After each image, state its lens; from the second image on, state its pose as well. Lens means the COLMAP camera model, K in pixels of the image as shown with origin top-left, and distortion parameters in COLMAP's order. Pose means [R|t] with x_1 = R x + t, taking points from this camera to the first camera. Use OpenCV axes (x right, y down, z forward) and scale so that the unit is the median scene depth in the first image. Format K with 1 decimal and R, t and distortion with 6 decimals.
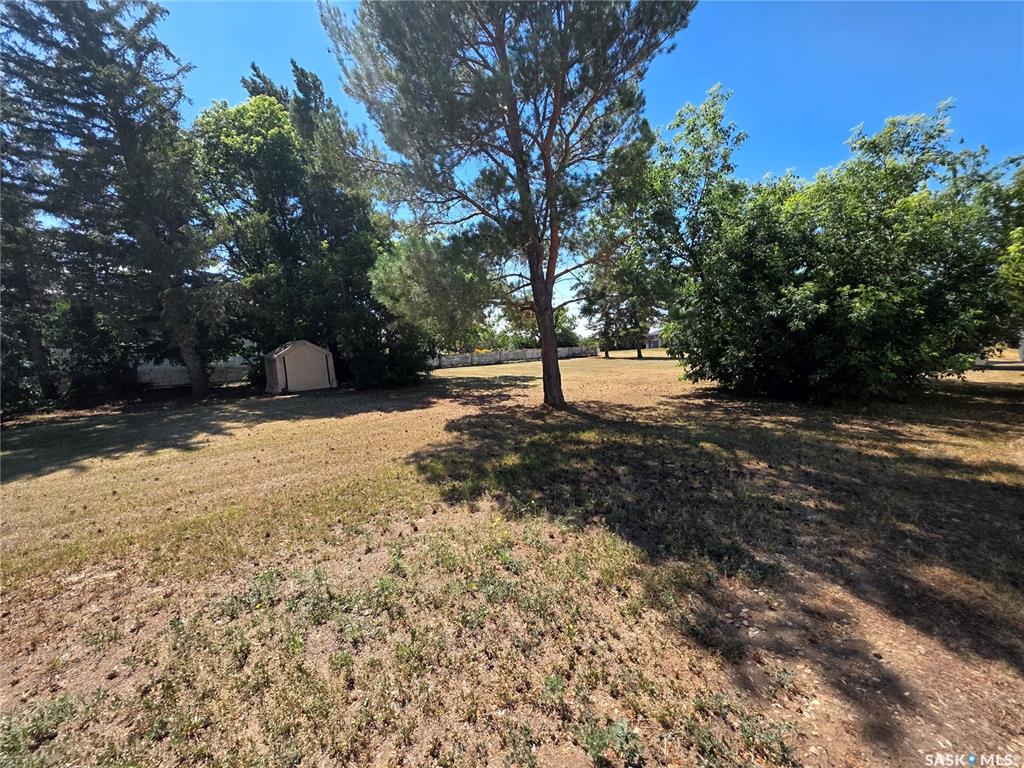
lens RADIAL K [[412.6, 0, 510.9], [0, 412.6, 387.2], [0, 0, 1]] dist [0.001125, 0.001411]
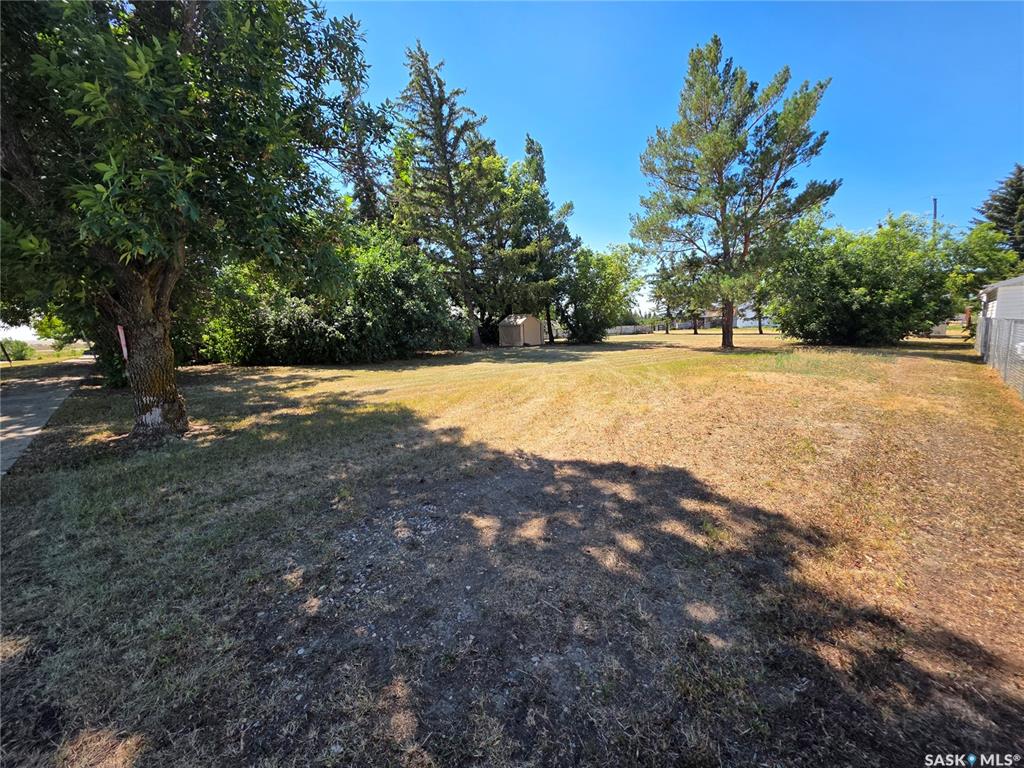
lens RADIAL K [[412.6, 0, 513.9], [0, 412.6, 389.1], [0, 0, 1]] dist [0.001125, 0.001411]
pose [[0.999538, 0.010572, 0.028498, -0.427011], [-0.011783, 0.999021, 0.042650, 0.076741], [-0.028019, -0.042966, 0.998684, -0.419775]]
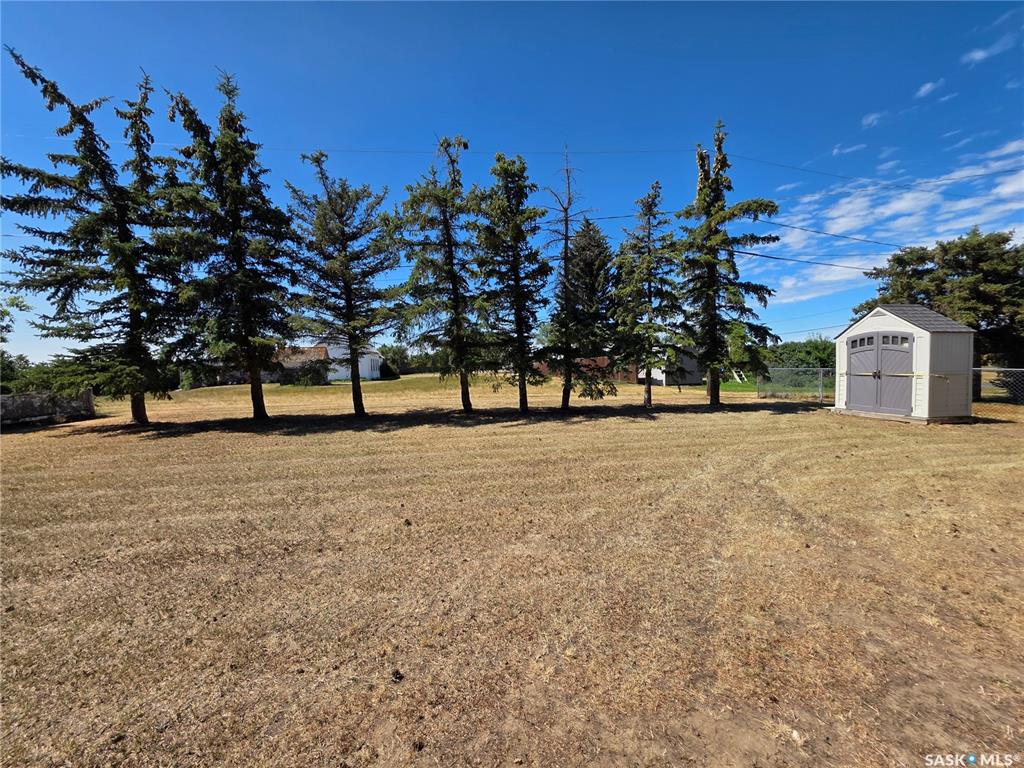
lens RADIAL K [[412.6, 0, 519.6], [0, 412.6, 375.7], [0, 0, 1]] dist [0.001125, 0.001411]
pose [[0.519984, 0.008187, 0.854137, 0.165754], [0.089555, 0.993921, -0.064046, -0.095084], [-0.849468, 0.109795, 0.516090, 0.872014]]
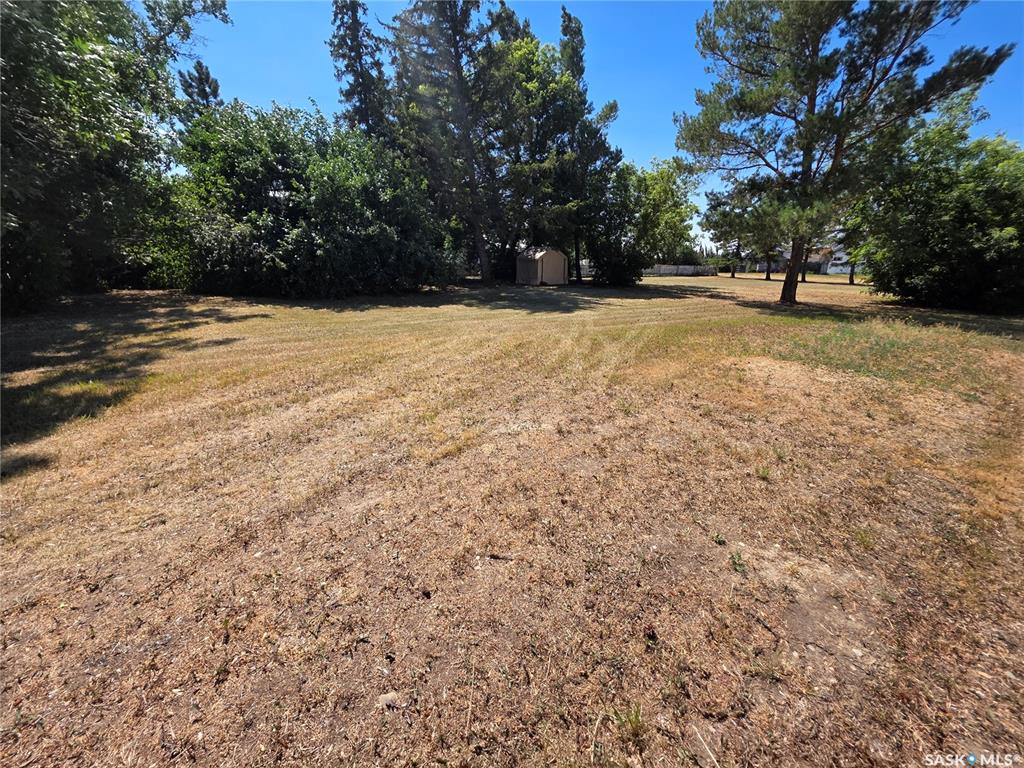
lens RADIAL K [[412.6, 0, 512.1], [0, 412.6, 386.1], [0, 0, 1]] dist [0.001125, 0.001411]
pose [[0.989634, 0.095708, -0.107074, -0.311144], [-0.072941, 0.977214, 0.199329, 0.052648], [0.123712, -0.189453, 0.974065, -0.296379]]
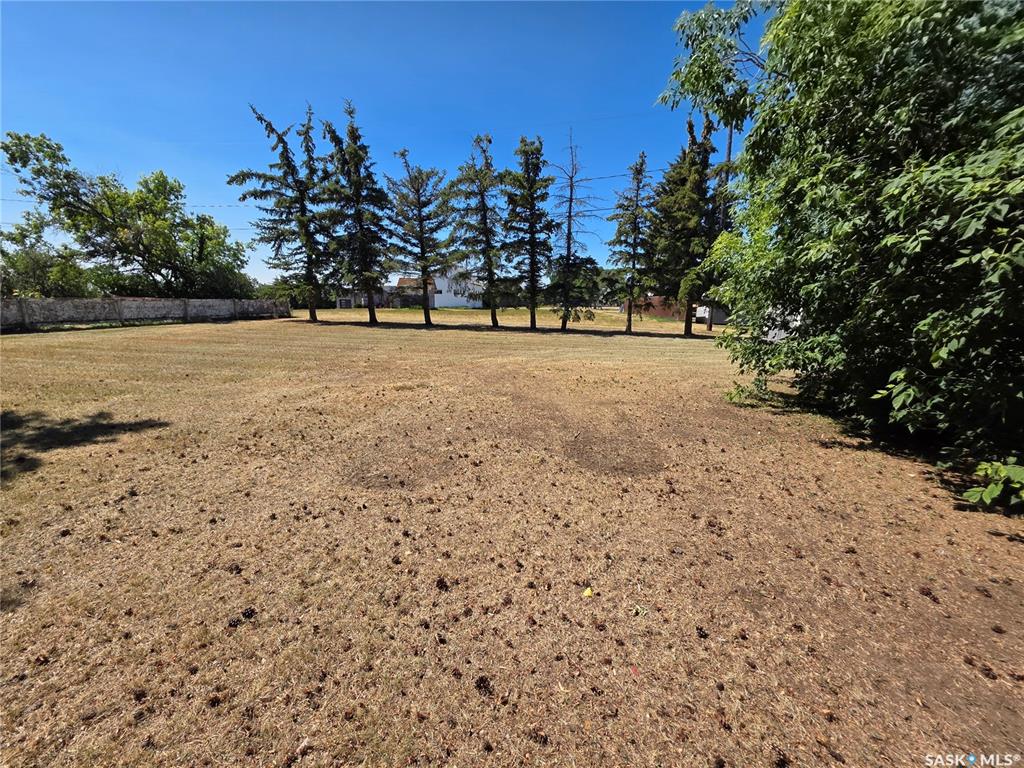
lens RADIAL K [[412.6, 0, 507.6], [0, 412.6, 380.0], [0, 0, 1]] dist [0.001125, 0.001411]
pose [[0.748490, -0.066619, 0.659791, 0.075523], [0.015542, 0.996430, 0.082978, -0.050558], [-0.662964, -0.051854, 0.746854, 0.589342]]
